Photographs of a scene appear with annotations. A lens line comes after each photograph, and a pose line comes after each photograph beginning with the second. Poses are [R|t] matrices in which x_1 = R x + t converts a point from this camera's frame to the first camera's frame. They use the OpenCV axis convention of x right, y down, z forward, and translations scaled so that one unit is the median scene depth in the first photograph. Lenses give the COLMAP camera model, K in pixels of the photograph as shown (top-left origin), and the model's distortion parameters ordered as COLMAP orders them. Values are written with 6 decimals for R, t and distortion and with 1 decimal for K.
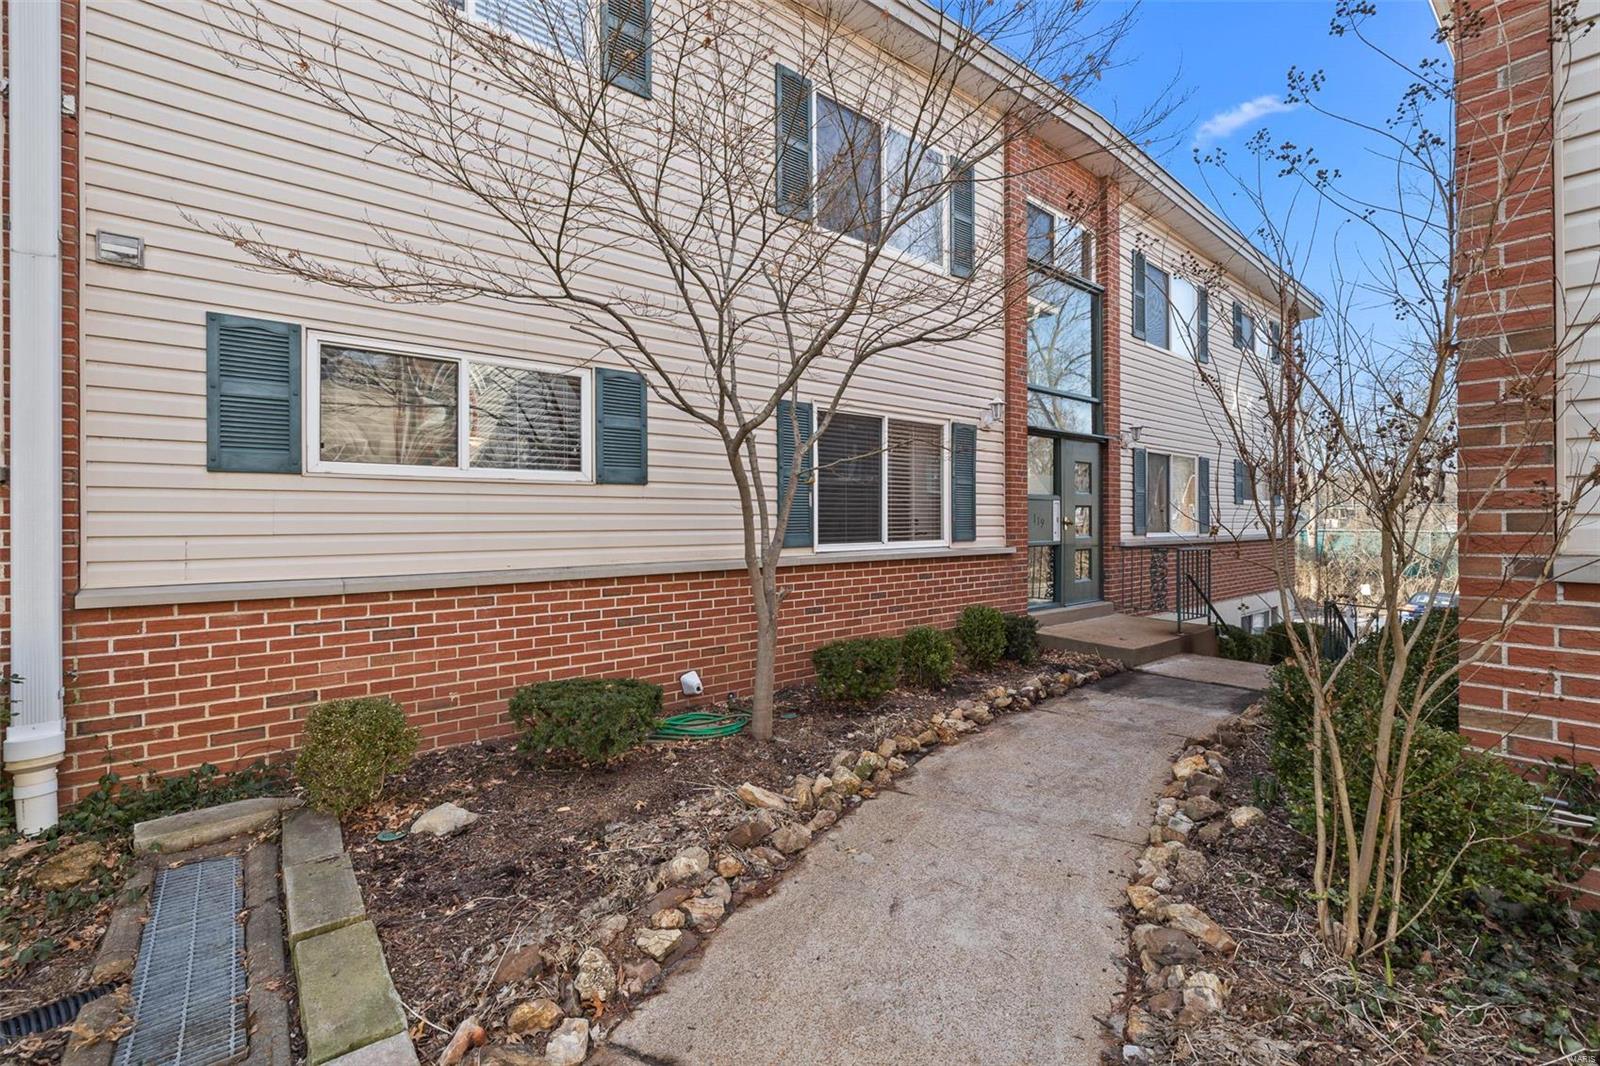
lens RADIAL K [[678.3, 0, 800.0], [0, 678.3, 533.0], [0, 0, 1]] dist [-0.000376, -0.000590]
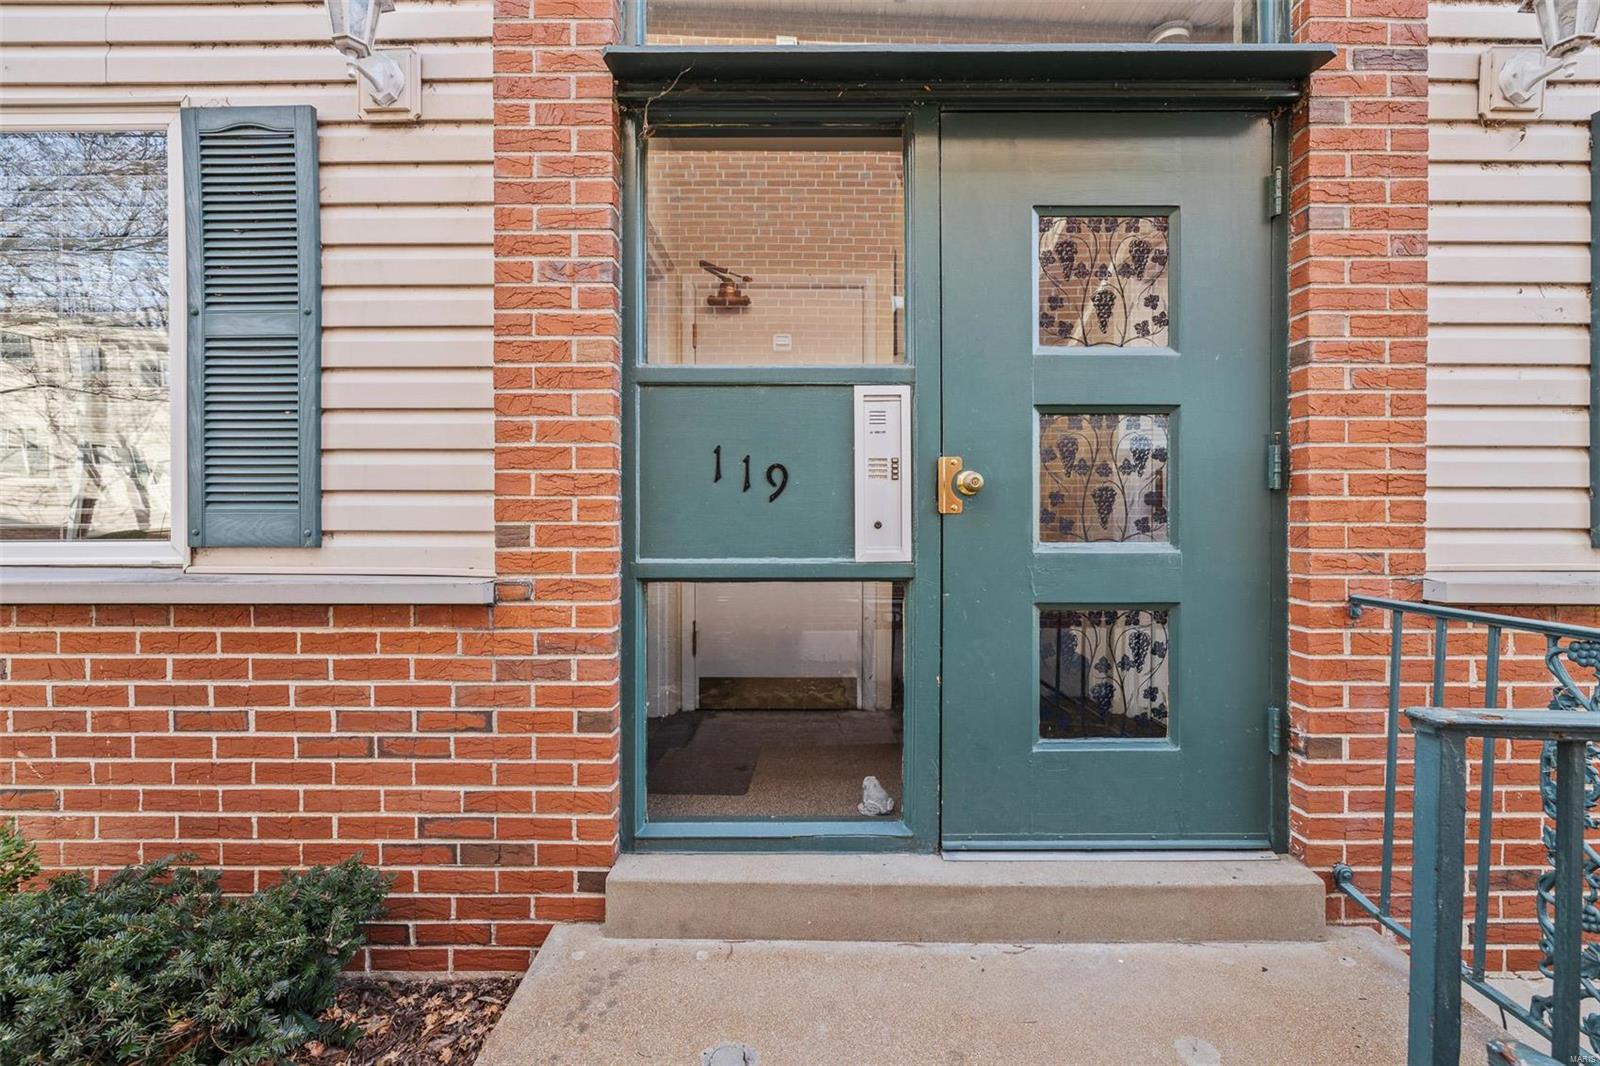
lens RADIAL K [[678.3, 0, 800.0], [0, 678.3, 533.0], [0, 0, 1]] dist [-0.000376, -0.000590]
pose [[0.775627, 0.020104, -0.630871, 0.572611], [-0.010464, 0.999765, 0.018995, -0.001602], [0.631105, -0.008132, 0.775655, 0.913197]]
